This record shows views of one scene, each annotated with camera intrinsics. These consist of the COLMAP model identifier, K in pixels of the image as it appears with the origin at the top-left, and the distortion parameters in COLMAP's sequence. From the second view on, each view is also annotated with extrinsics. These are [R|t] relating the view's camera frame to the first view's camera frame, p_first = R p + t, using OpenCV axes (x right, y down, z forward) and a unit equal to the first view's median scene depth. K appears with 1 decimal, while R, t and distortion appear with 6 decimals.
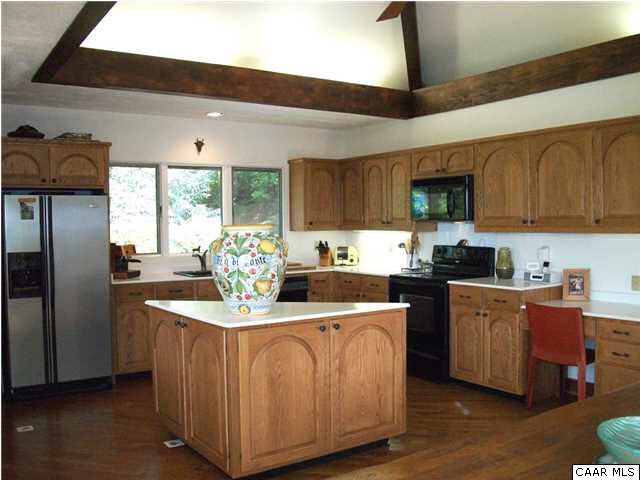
lens RADIAL K [[619.6, 0, 324.1], [0, 619.6, 244.3], [0, 0, 1]] dist [-0.124477, 0.000000]
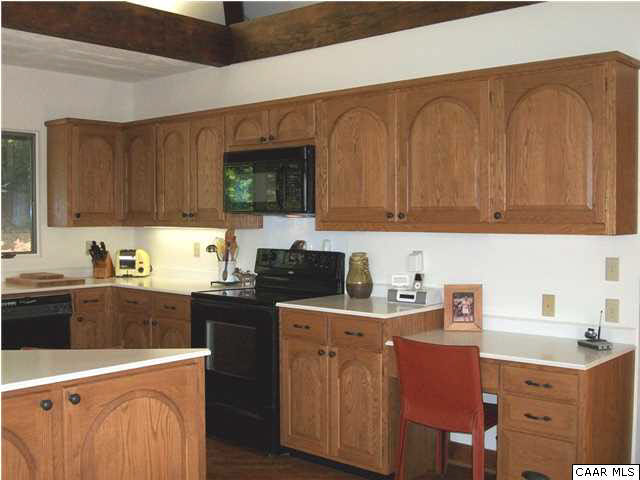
lens RADIAL K [[619.6, 0, 319.2], [0, 619.6, 243.3], [0, 0, 1]] dist [-0.124477, 0.000000]
pose [[0.967760, 0.002995, 0.251857, 0.077562], [-0.003321, 0.999994, 0.000869, -0.005979], [-0.251853, -0.001677, 0.967764, 0.344129]]
